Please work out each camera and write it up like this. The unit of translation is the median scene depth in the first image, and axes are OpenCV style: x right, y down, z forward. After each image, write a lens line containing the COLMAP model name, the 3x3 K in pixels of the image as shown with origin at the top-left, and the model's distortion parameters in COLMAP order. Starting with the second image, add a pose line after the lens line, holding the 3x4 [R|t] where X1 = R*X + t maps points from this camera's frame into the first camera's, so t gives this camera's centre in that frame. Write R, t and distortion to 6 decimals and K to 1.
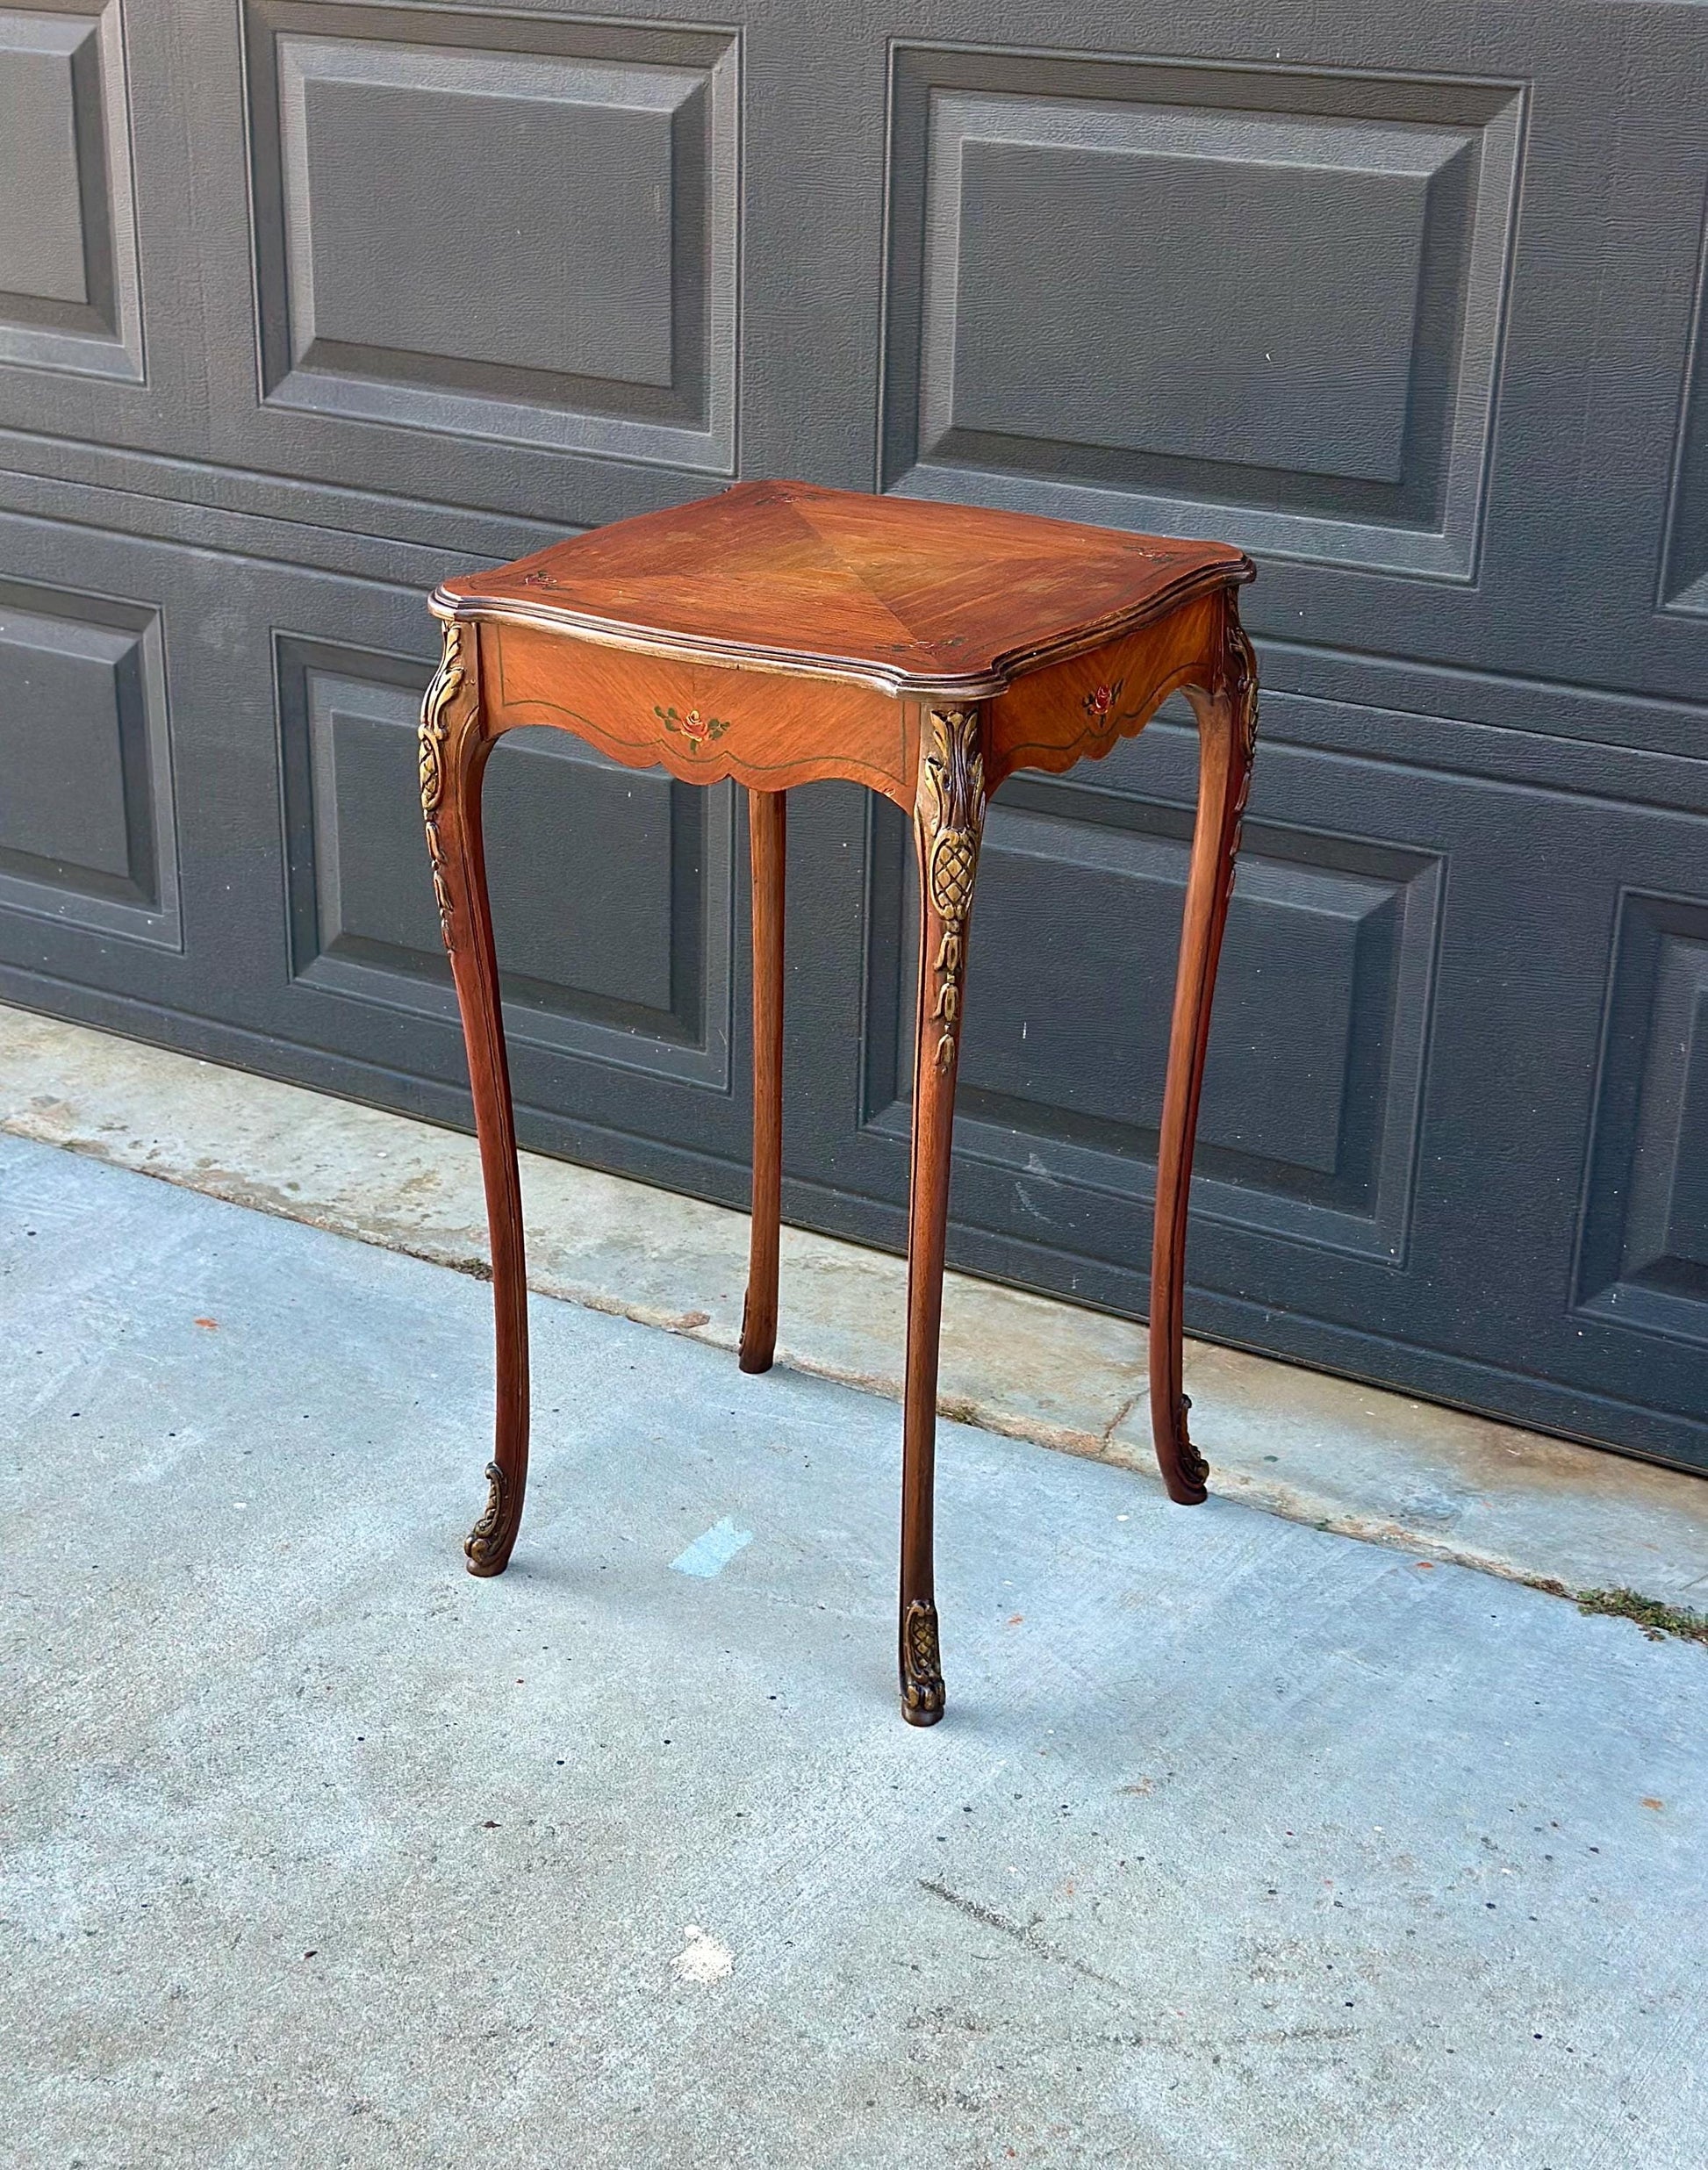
lens RADIAL K [[3359.5, 0, 849.6], [0, 3359.5, 1129.1], [0, 0, 1]] dist [0.177517, -0.291137]
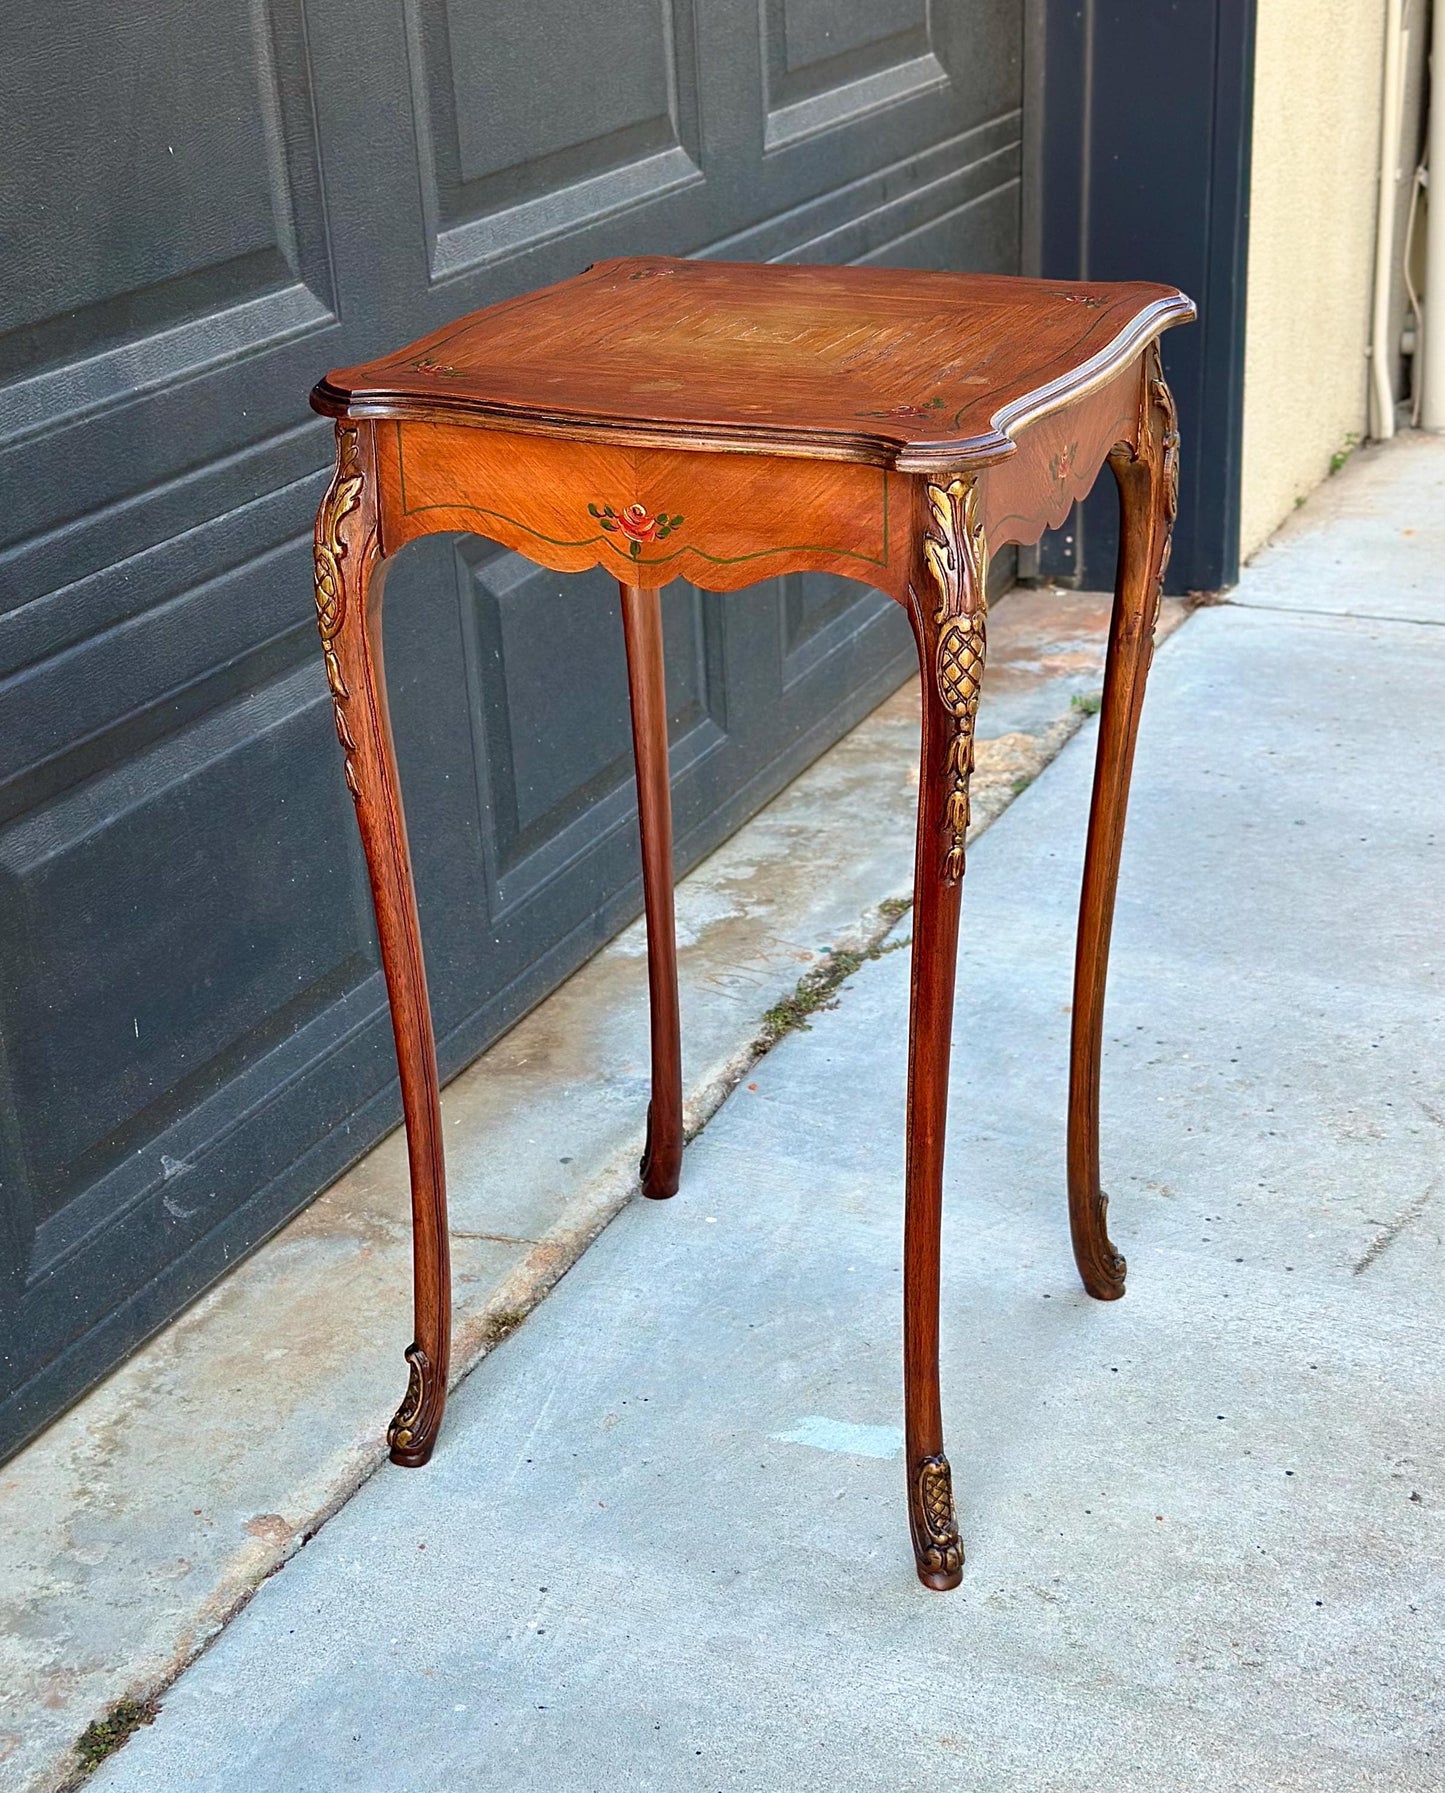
lens RADIAL K [[2823.0, 0, 709.7], [0, 2823.0, 961.2], [0, 0, 1]] dist [0.143840, -0.014724]
pose [[-0.132860, -0.418219, 0.898577, -0.660230], [0.408249, 0.803042, 0.434116, -0.322810], [-0.903151, 0.424519, 0.064045, 0.904477]]
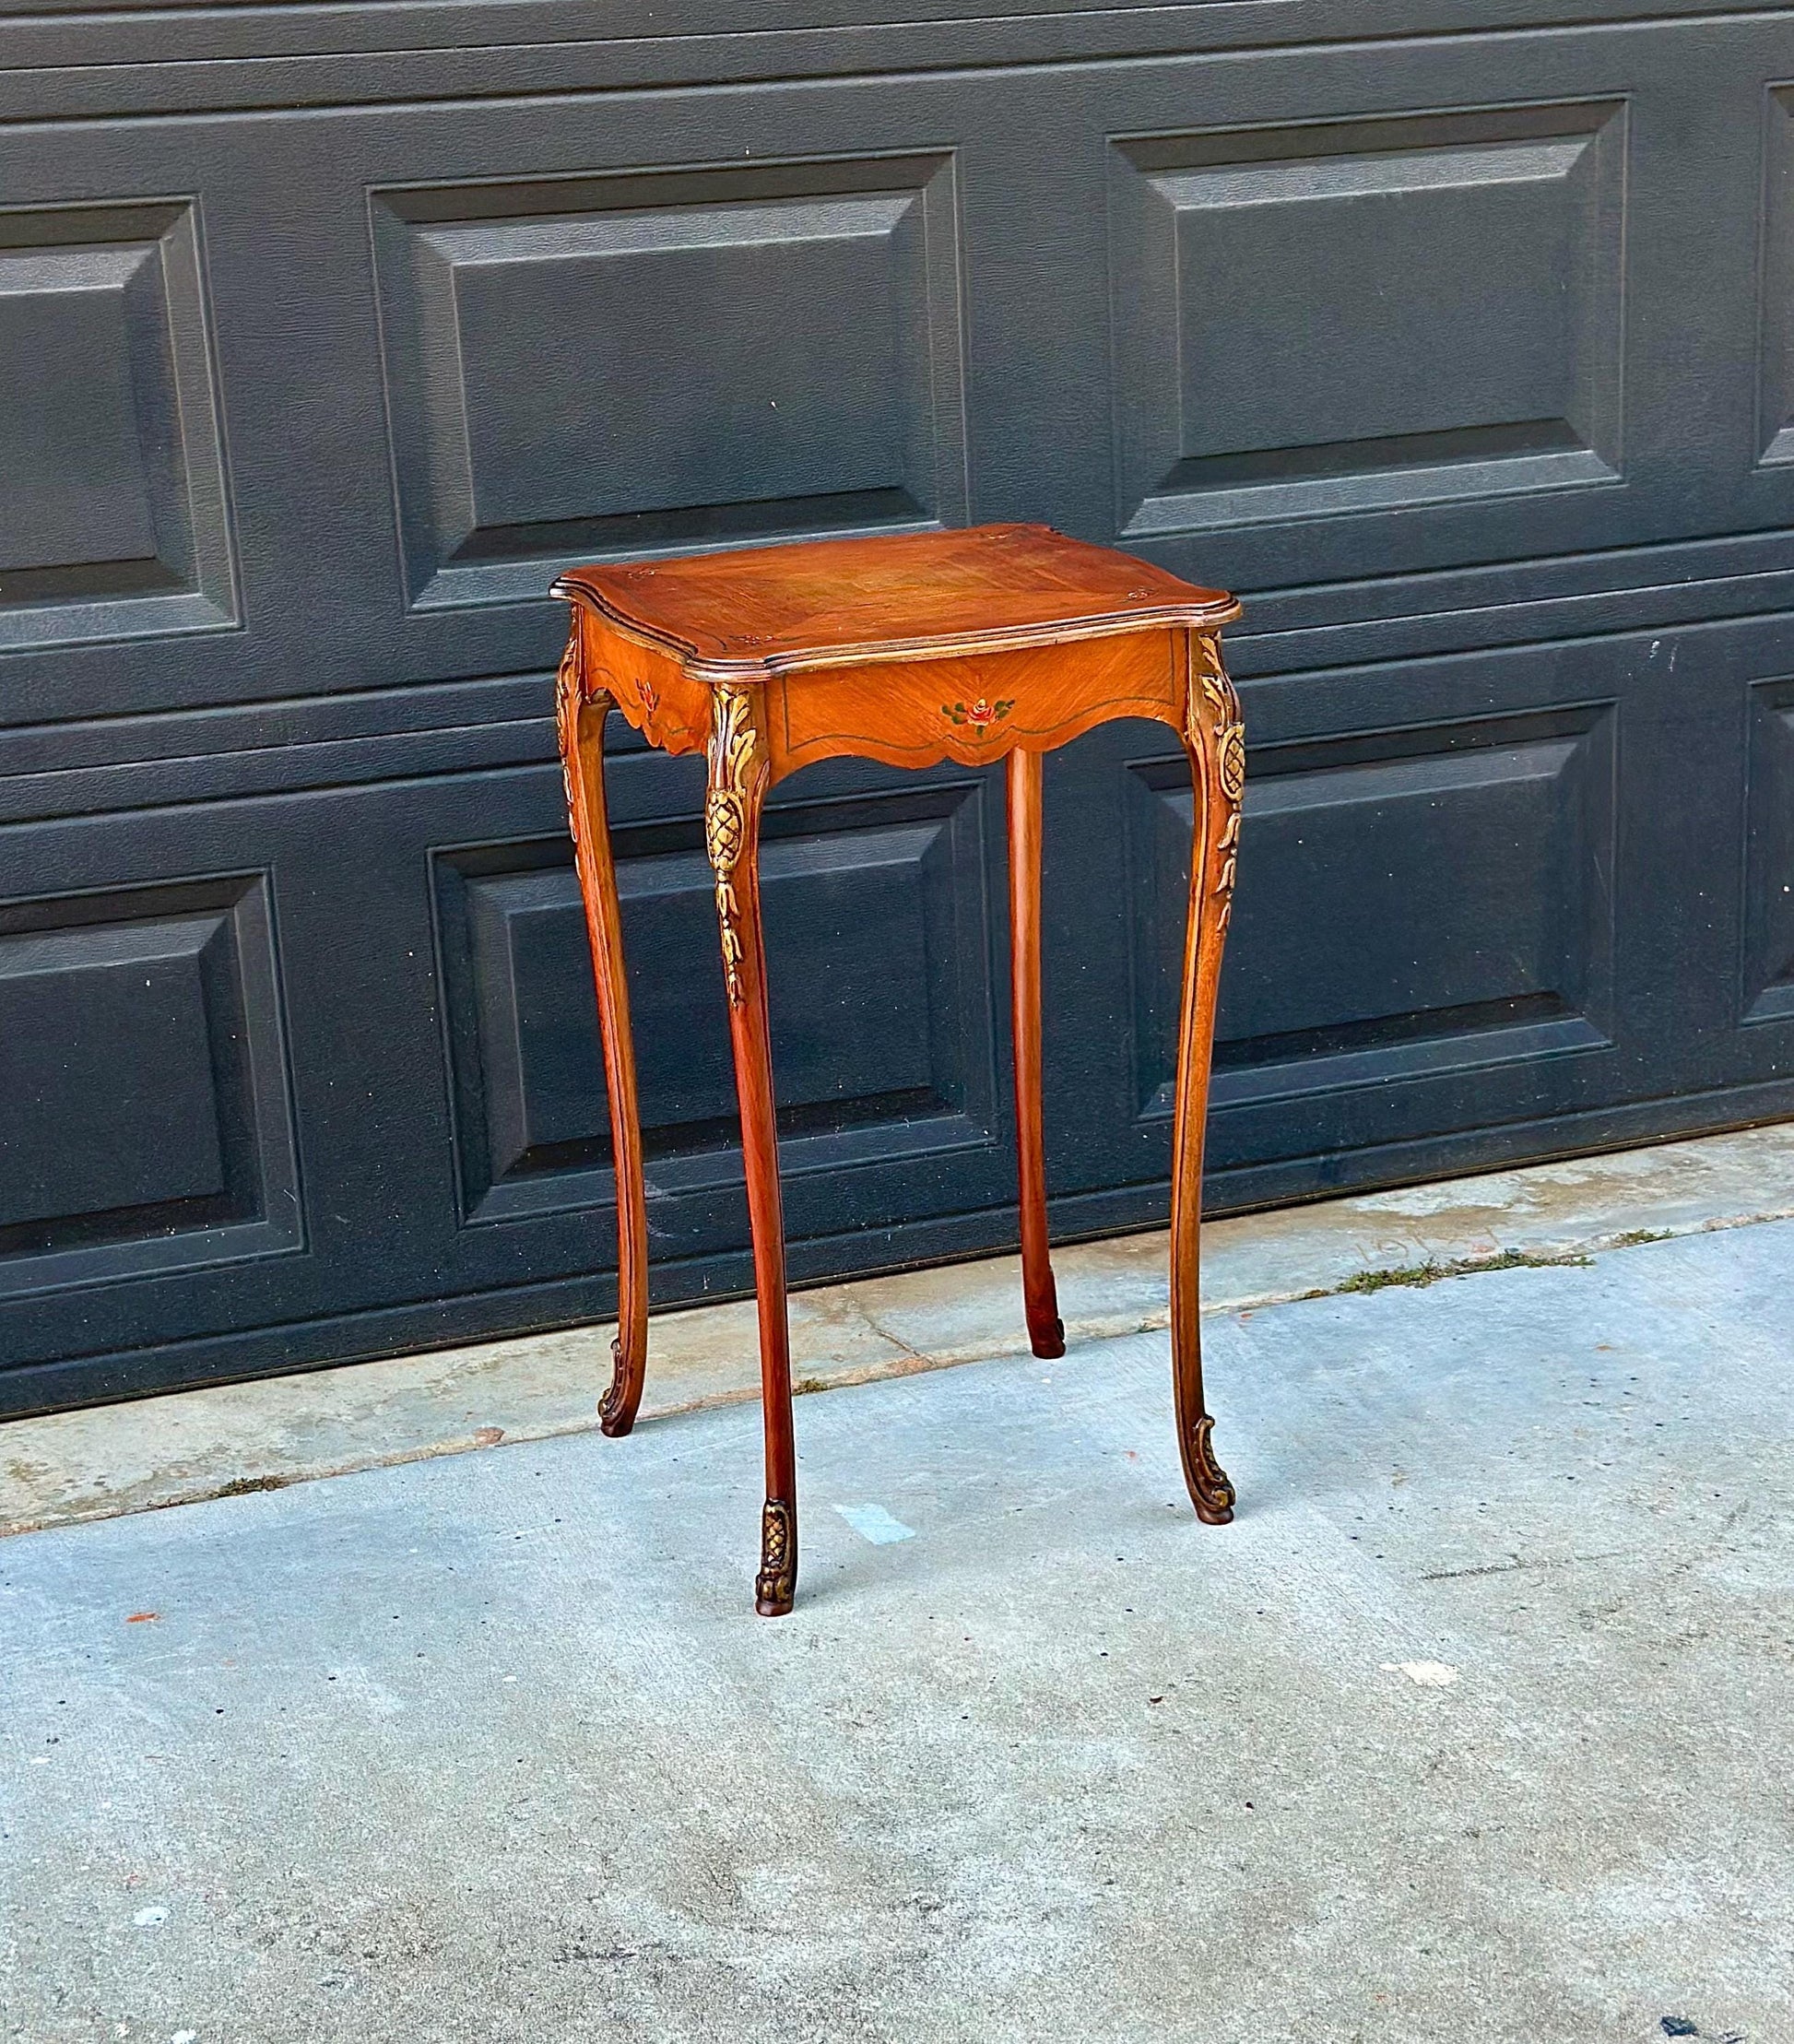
lens RADIAL K [[3760.2, 0, 875.6], [0, 3760.2, 1046.6], [0, 0, 1]] dist [0.134944, 0.075949]
pose [[0.611520, -0.271674, 0.743126, -0.864211], [0.351363, 0.934761, 0.052595, -0.077183], [-0.708934, 0.228944, 0.667081, 0.163800]]
